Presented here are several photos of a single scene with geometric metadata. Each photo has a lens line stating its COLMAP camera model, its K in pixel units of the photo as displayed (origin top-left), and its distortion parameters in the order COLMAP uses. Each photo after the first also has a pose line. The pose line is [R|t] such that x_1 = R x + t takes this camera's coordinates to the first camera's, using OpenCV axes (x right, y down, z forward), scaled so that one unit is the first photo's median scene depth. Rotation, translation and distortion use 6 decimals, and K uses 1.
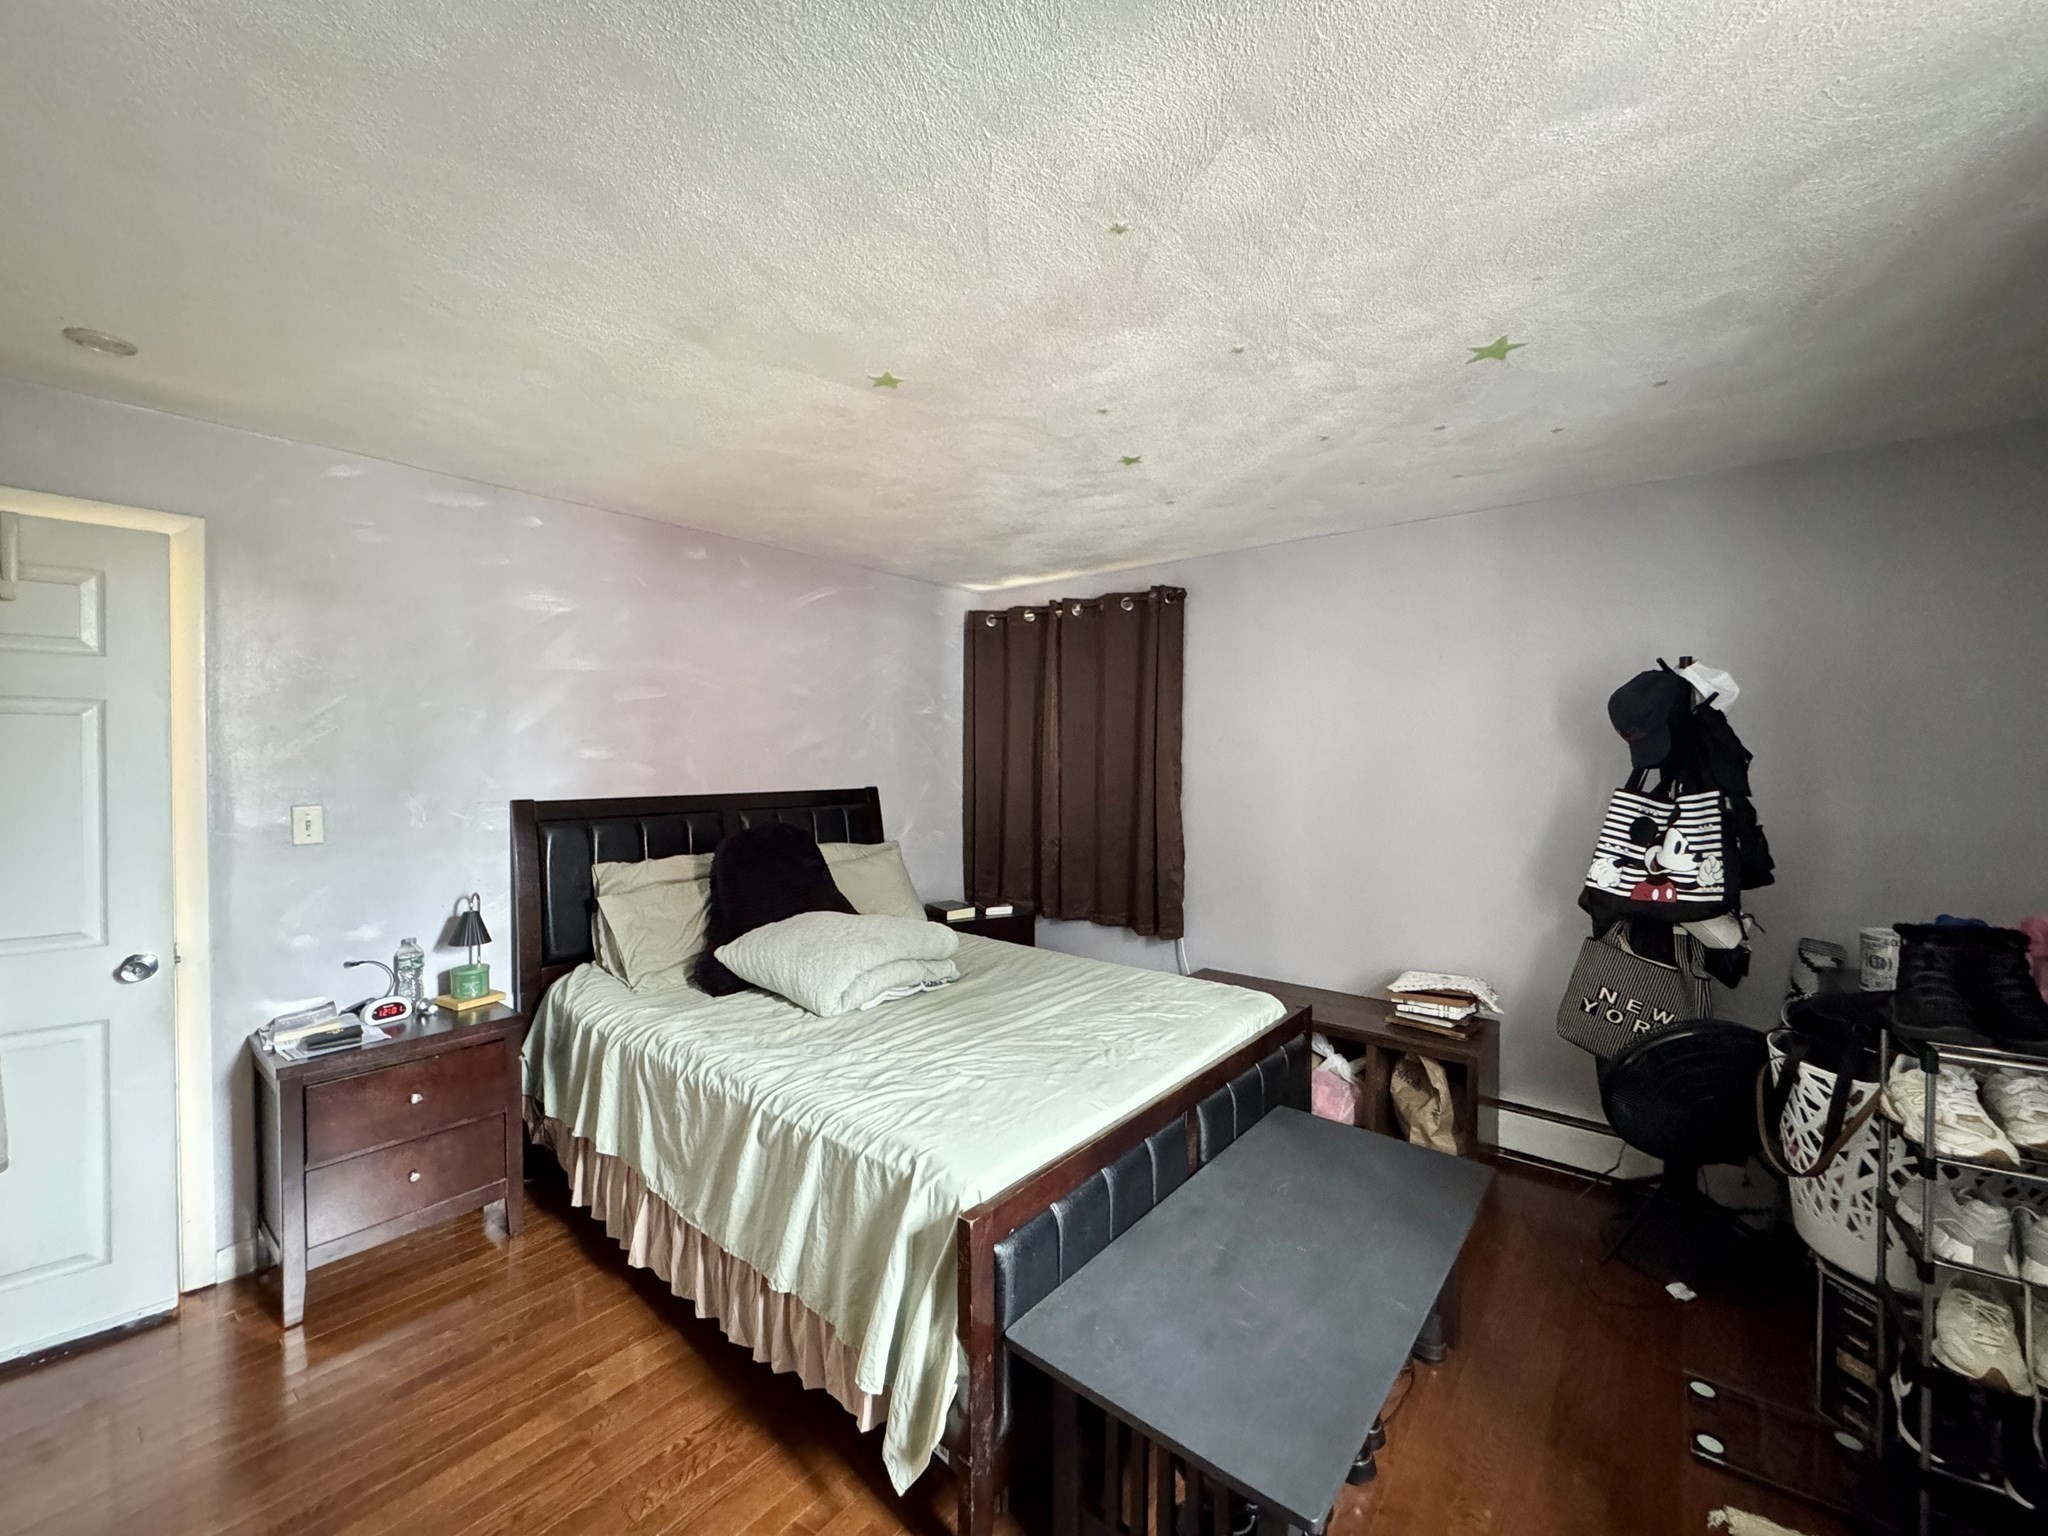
lens RADIAL K [[817.5, 0, 1024.3], [0, 817.5, 768.0], [0, 0, 1]] dist [-0.003511, 0.000964]
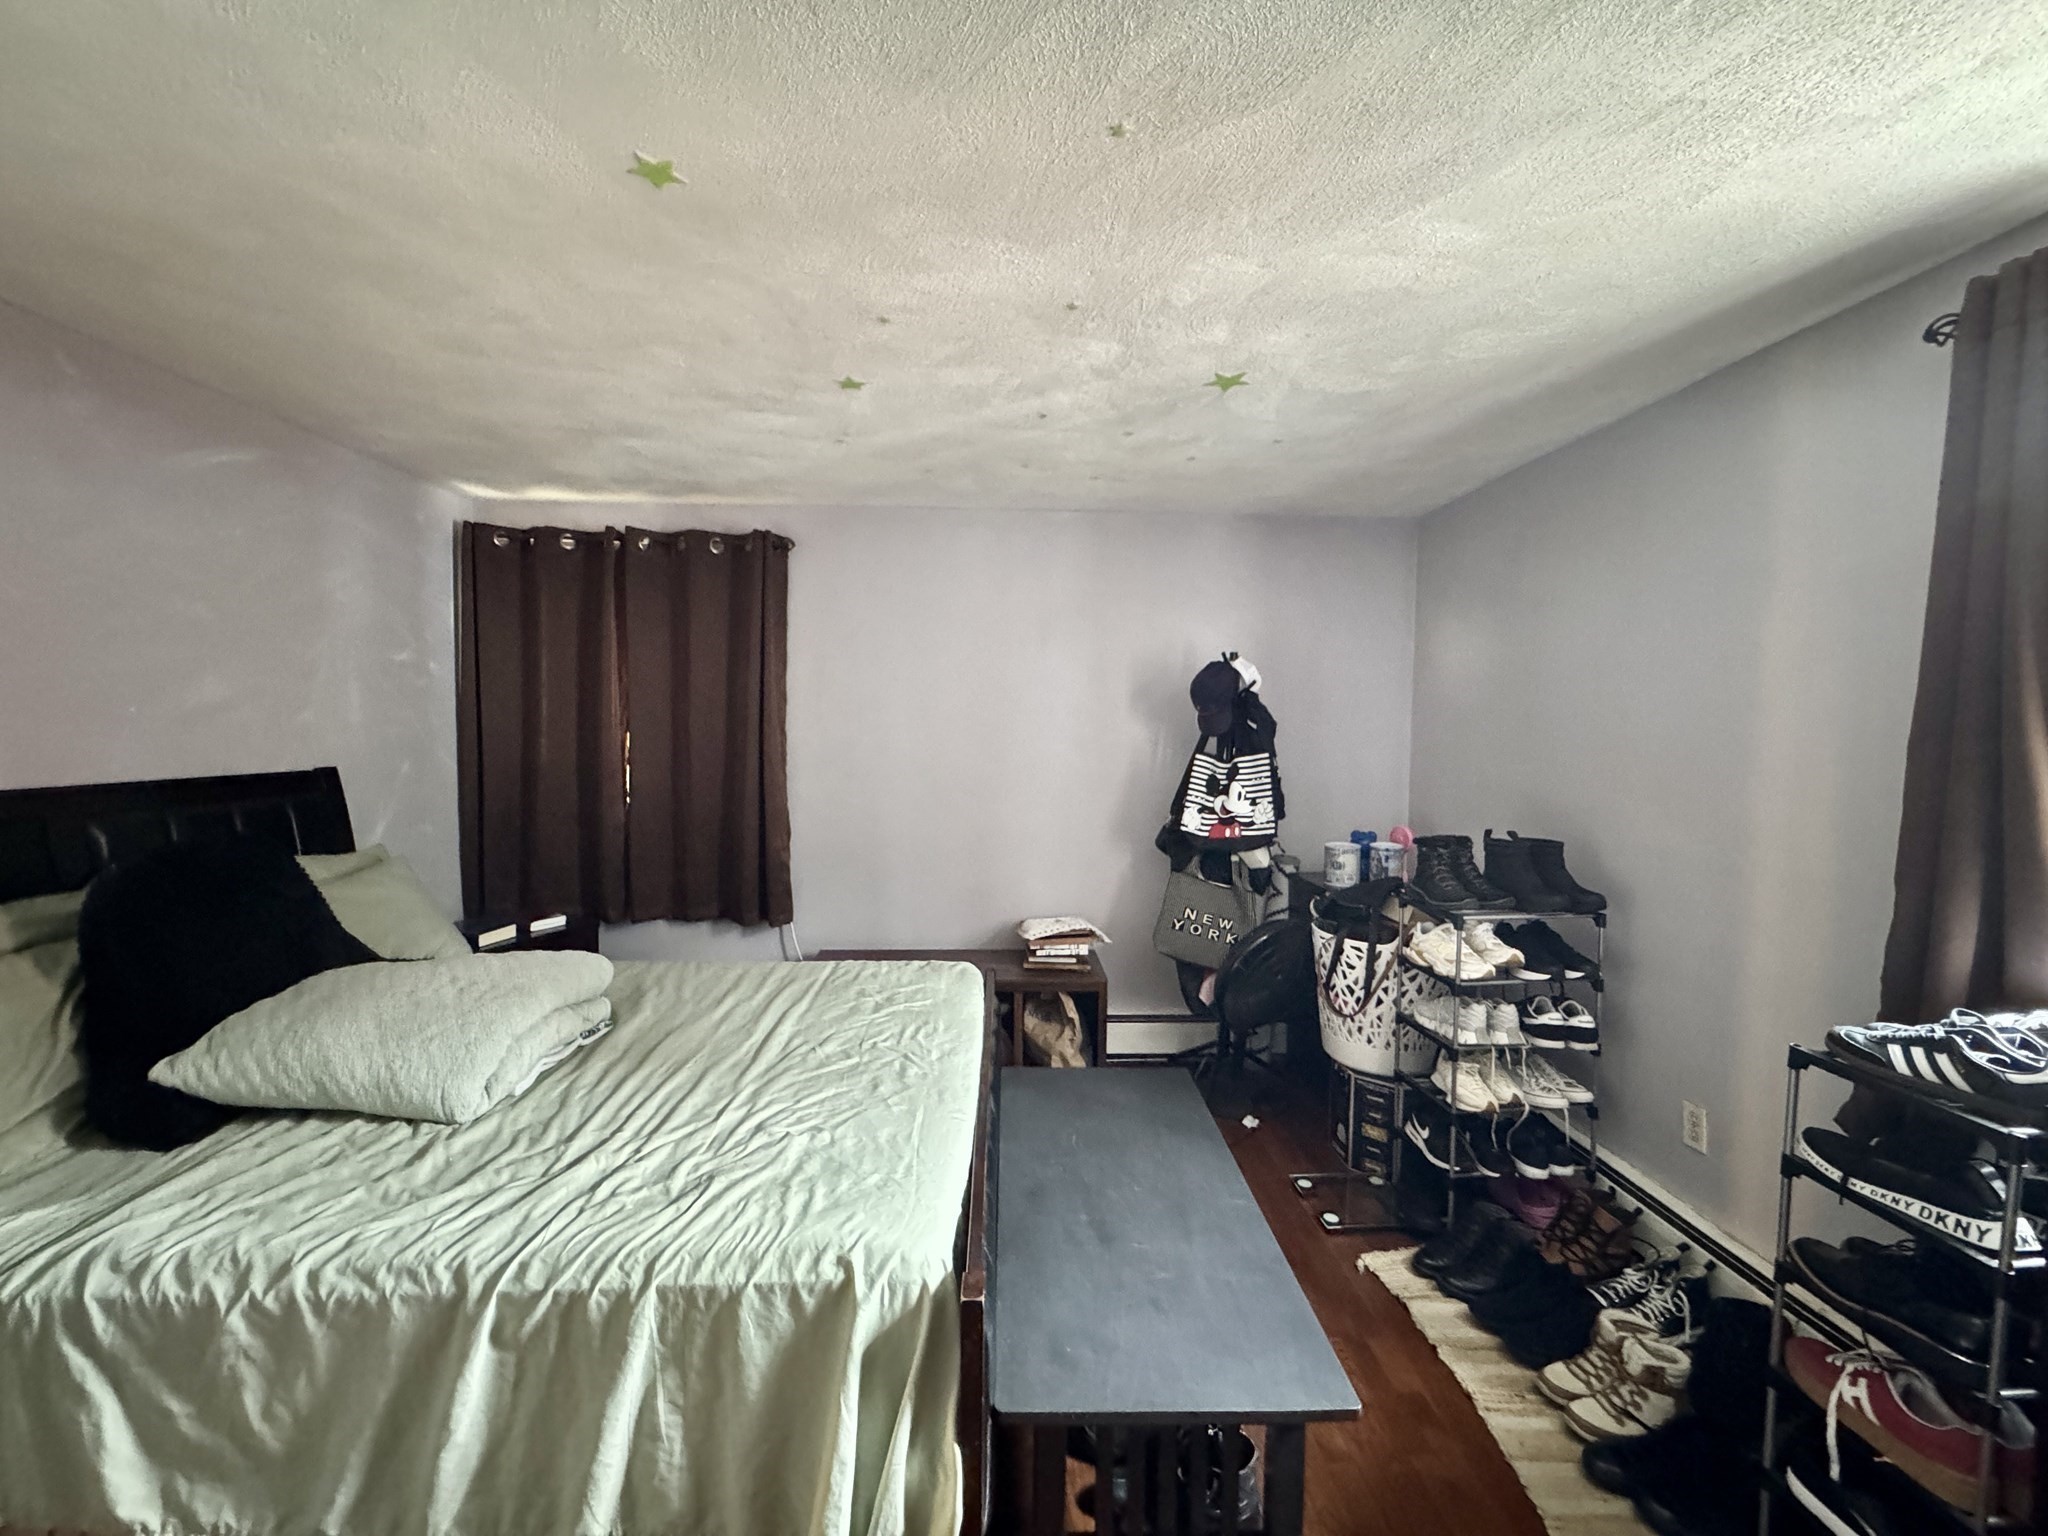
lens RADIAL K [[817.5, 0, 1024.9], [0, 817.5, 768.0], [0, 0, 1]] dist [-0.003511, 0.000964]
pose [[0.753091, -0.028920, 0.657281, -0.325807], [0.002108, 0.999134, 0.041546, -0.004224], [-0.657913, -0.029902, 0.752500, 0.220696]]
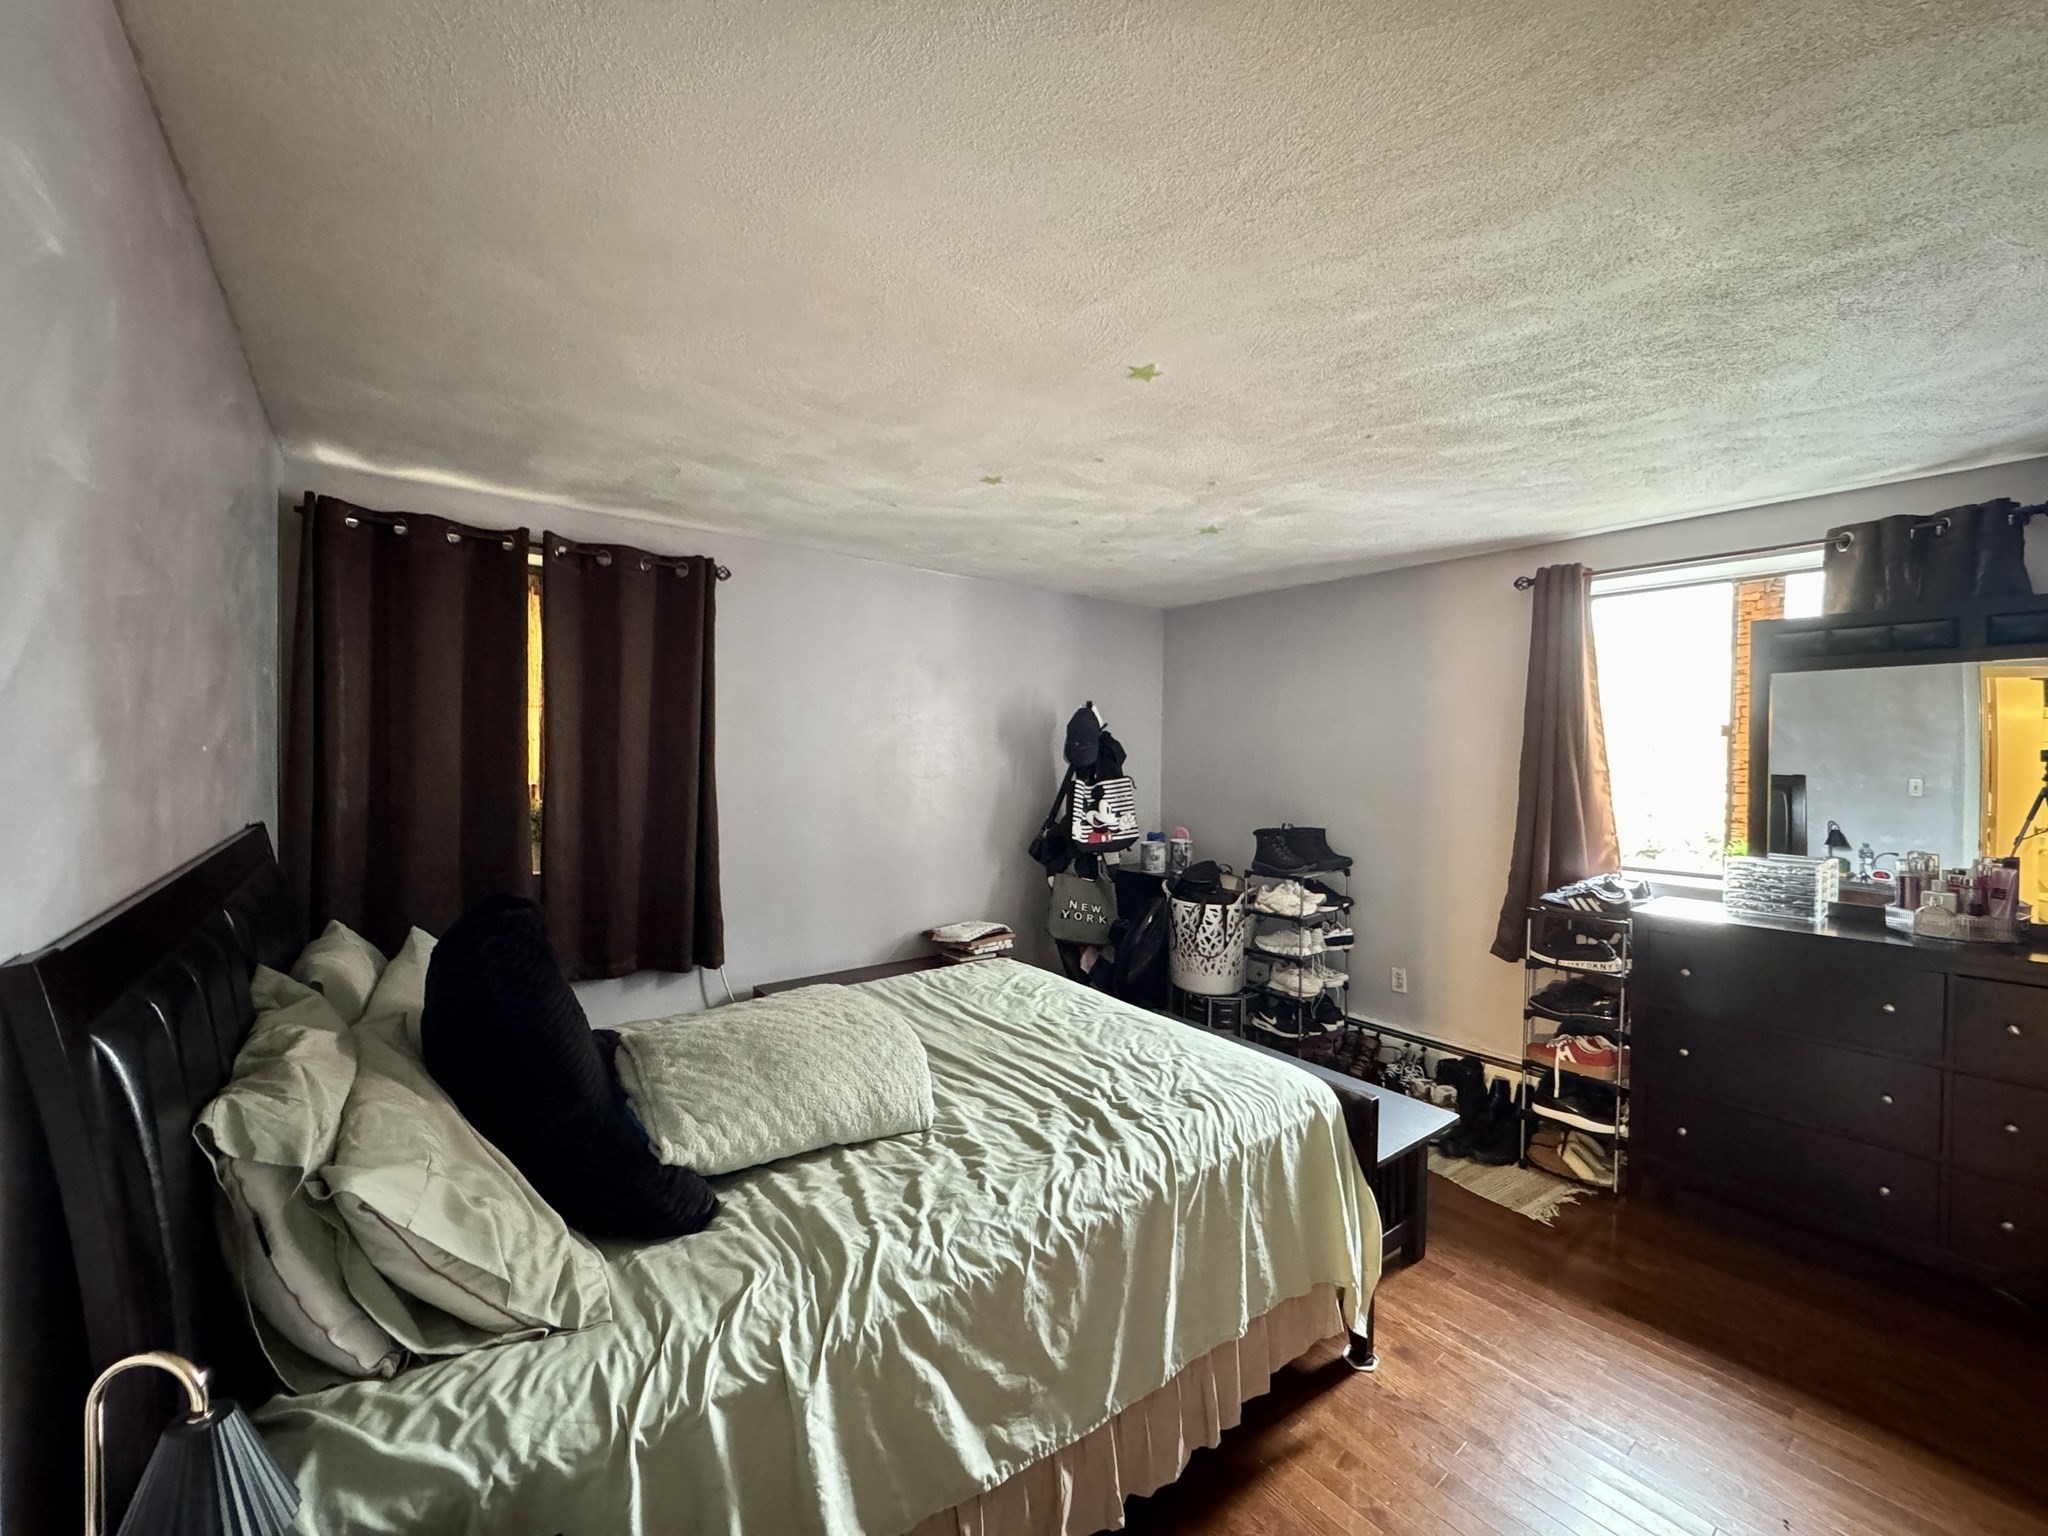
lens RADIAL K [[817.5, 0, 1026.3], [0, 817.5, 767.7], [0, 0, 1]] dist [-0.003511, 0.000964]
pose [[0.220510, -0.018159, 0.975216, -0.926725], [0.004386, 0.999835, 0.017626, -0.026372], [-0.975375, 0.000391, 0.220553, 0.755342]]
